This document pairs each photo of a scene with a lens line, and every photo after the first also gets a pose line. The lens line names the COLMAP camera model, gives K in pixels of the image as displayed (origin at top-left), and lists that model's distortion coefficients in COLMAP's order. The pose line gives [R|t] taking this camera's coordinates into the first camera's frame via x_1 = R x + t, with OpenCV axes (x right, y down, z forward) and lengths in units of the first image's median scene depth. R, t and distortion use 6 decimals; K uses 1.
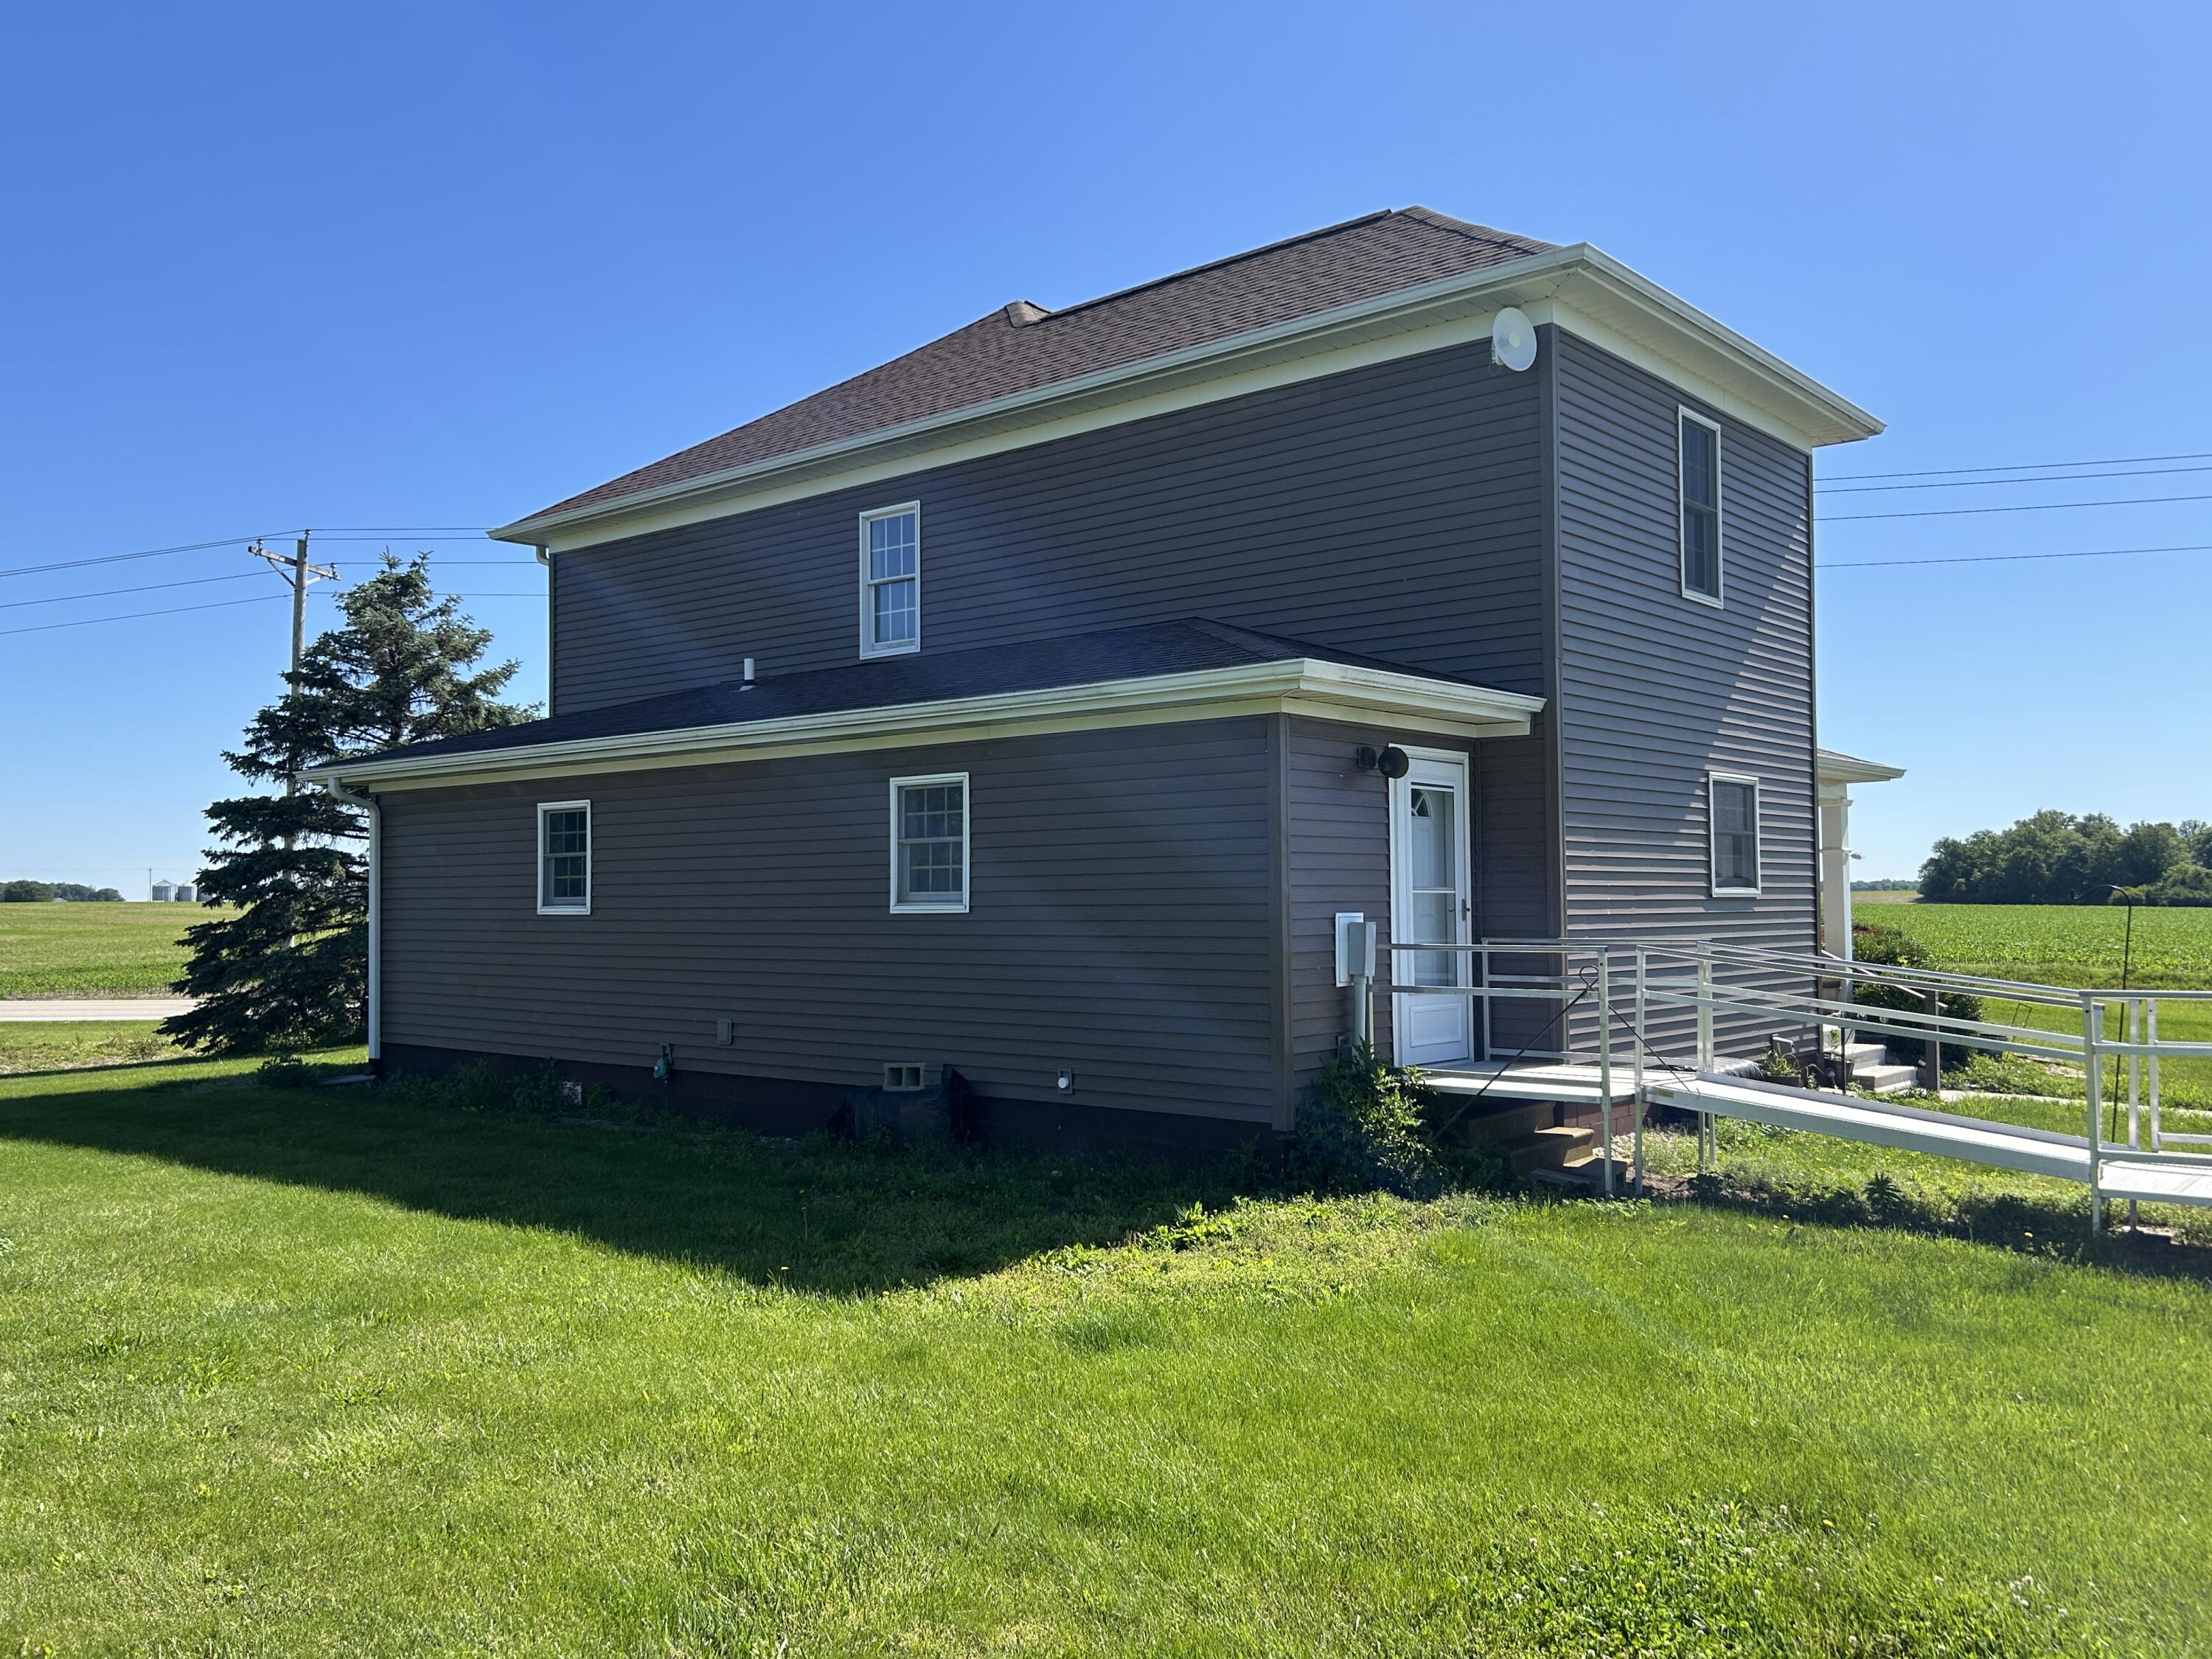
lens RADIAL K [[1815.7, 0, 1101.0], [0, 1815.7, 828.8], [0, 0, 1]] dist [0.046825, -0.052302]
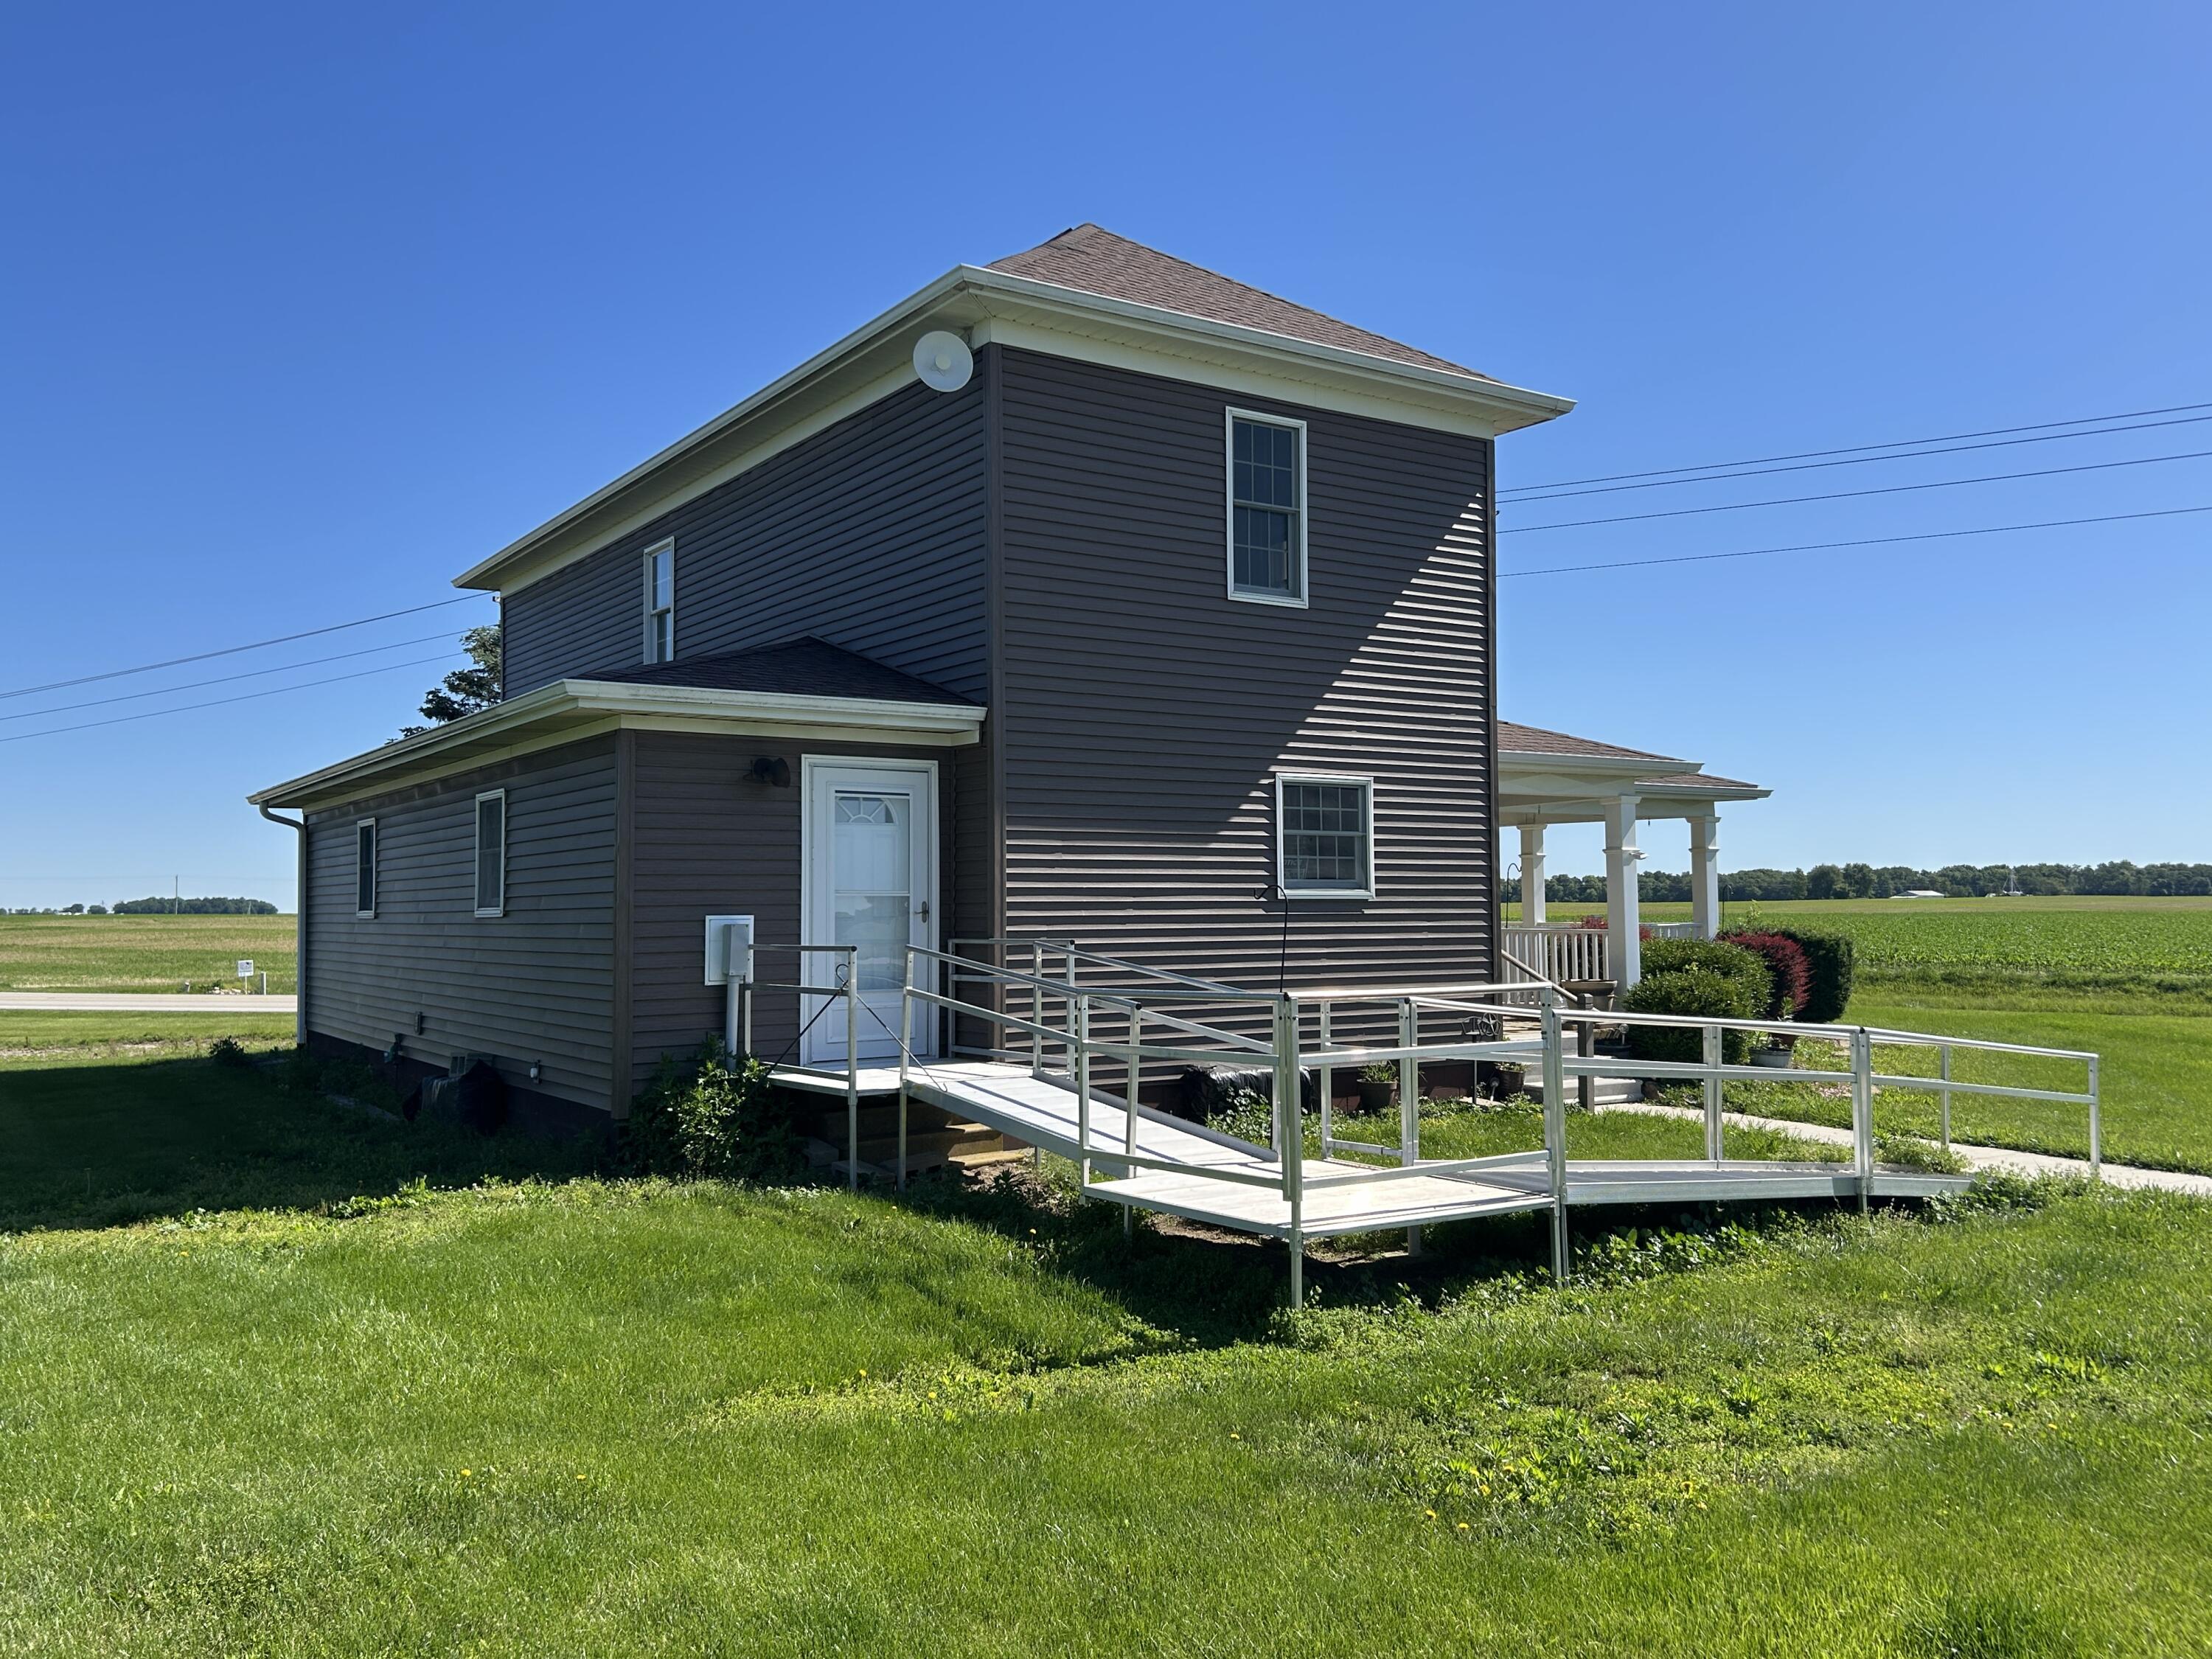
lens RADIAL K [[1815.7, 0, 1100.3], [0, 1815.7, 826.1], [0, 0, 1]] dist [0.046825, -0.052302]
pose [[0.969602, -0.012254, -0.244379, 0.551158], [0.011086, 0.999920, -0.006151, 0.002723], [0.244434, 0.003255, 0.969660, 0.021617]]
